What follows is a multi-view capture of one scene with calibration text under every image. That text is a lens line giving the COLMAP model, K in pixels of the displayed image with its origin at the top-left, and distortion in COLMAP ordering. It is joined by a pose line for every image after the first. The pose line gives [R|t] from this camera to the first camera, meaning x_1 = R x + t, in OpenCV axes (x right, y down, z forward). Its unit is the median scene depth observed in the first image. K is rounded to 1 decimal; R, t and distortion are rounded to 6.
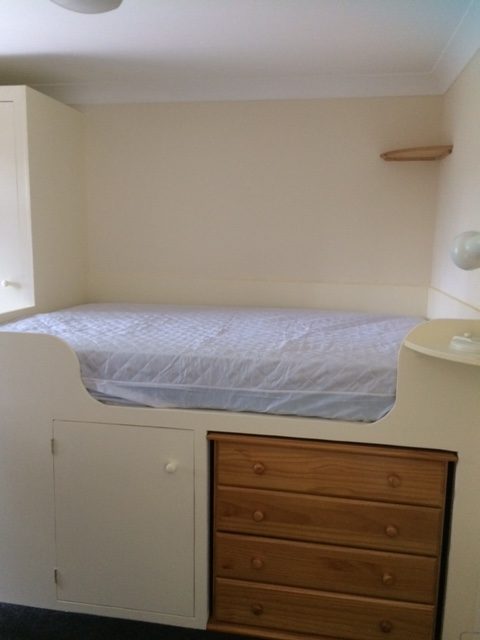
lens RADIAL K [[558.4, 0, 240.0], [0, 558.4, 320.0], [0, 0, 1]] dist [0.048671, -0.005210]
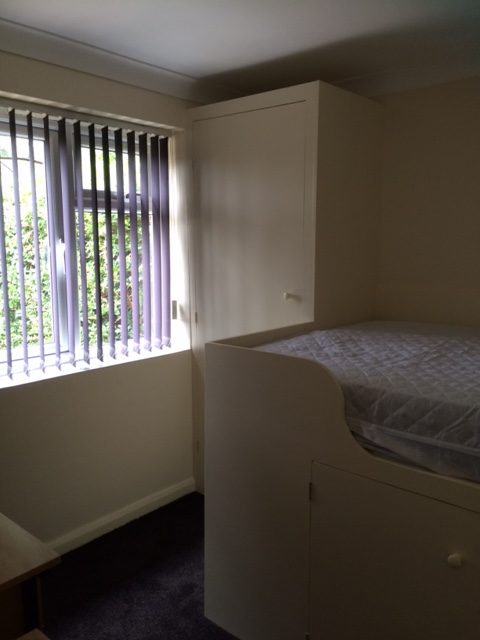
lens RADIAL K [[545.4, 0, 240.0], [0, 545.4, 320.0], [0, 0, 1]] dist [0.036712, -0.005977]
pose [[0.851987, 0.056276, -0.520530, -0.006306], [-0.061333, 0.998089, 0.007518, -0.033774], [0.519958, 0.025521, 0.853810, 0.228352]]
